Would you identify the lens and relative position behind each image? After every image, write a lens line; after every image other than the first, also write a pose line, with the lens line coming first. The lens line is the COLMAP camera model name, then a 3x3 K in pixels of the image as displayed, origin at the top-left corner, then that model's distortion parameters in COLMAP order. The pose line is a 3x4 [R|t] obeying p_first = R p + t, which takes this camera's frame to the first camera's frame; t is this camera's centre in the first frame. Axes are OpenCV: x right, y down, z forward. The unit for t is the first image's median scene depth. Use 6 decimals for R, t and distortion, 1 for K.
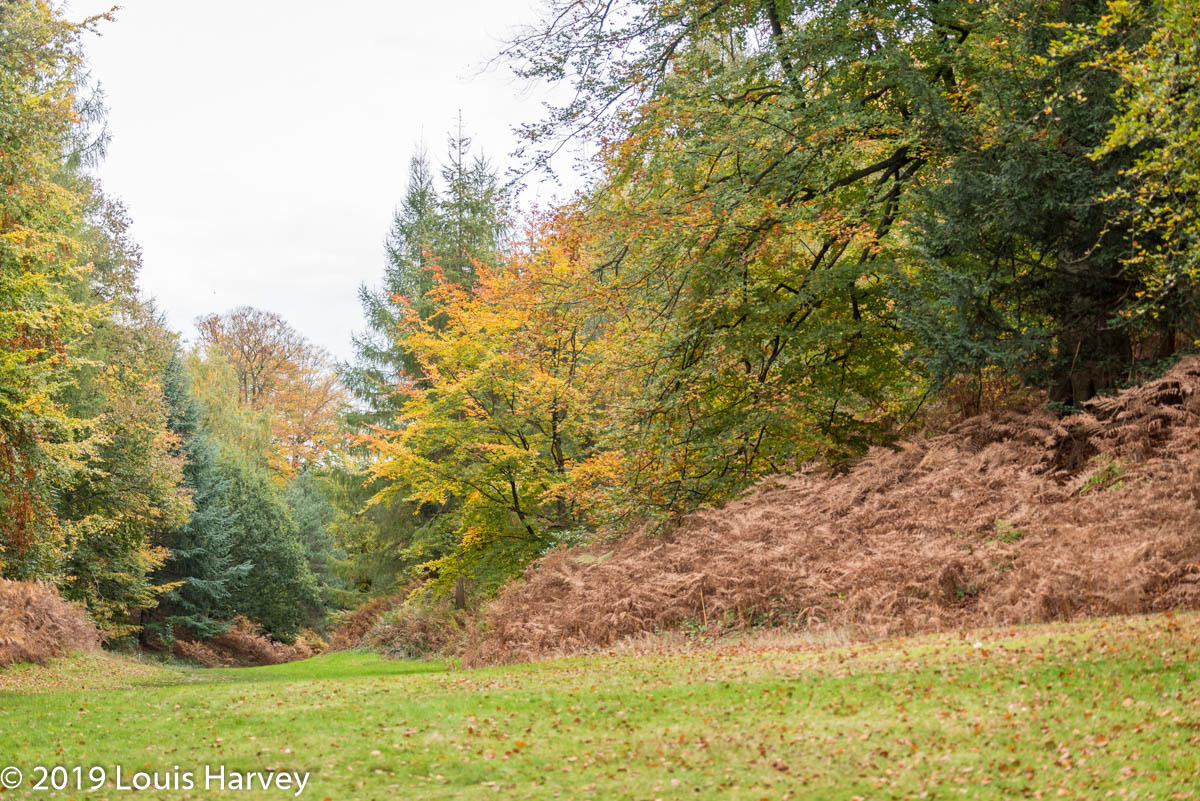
lens RADIAL K [[2434.8, 0, 600.1], [0, 2434.8, 402.0], [0, 0, 1]] dist [0.070364, 0.000000]
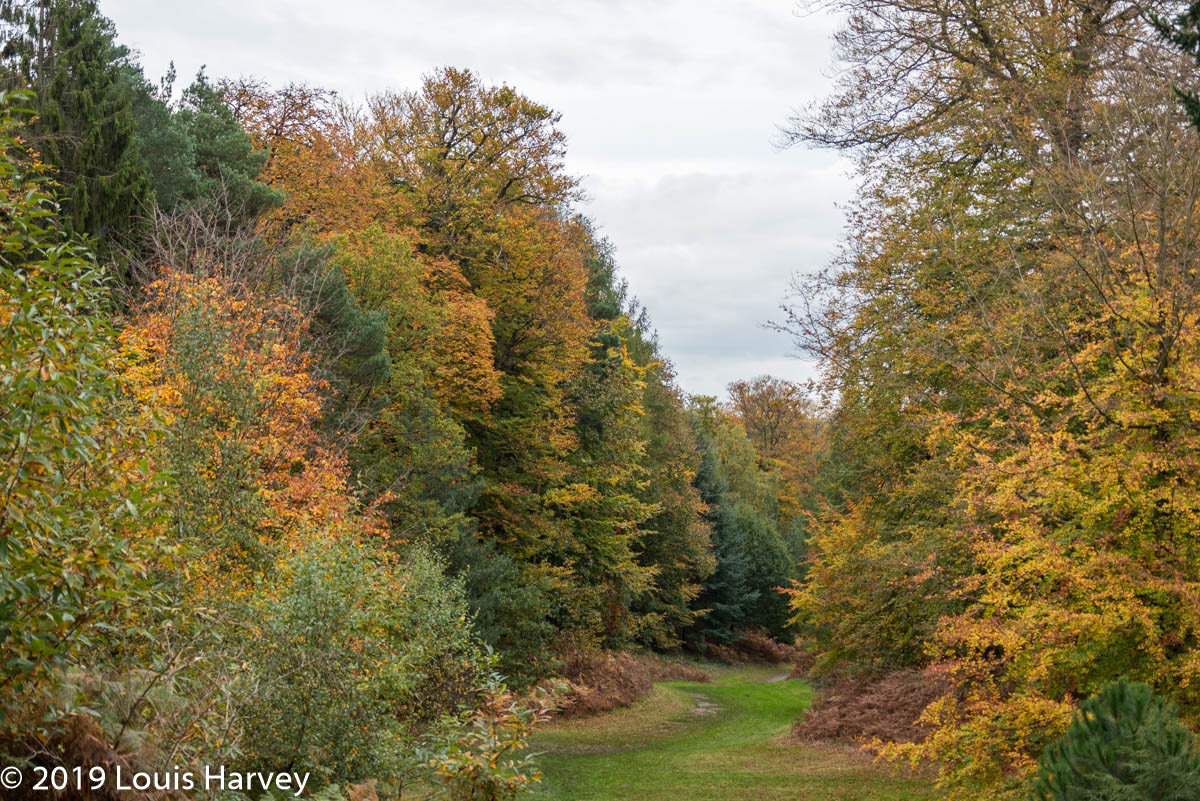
lens RADIAL K [[2434.8, 0, 600.1], [0, 2434.8, 399.5], [0, 0, 1]] dist [0.070364, 0.000000]
pose [[0.974542, 0.006716, -0.224103, 0.089583], [-0.001230, 0.999696, 0.024607, -0.086061], [0.224200, -0.023705, 0.974255, -0.429927]]
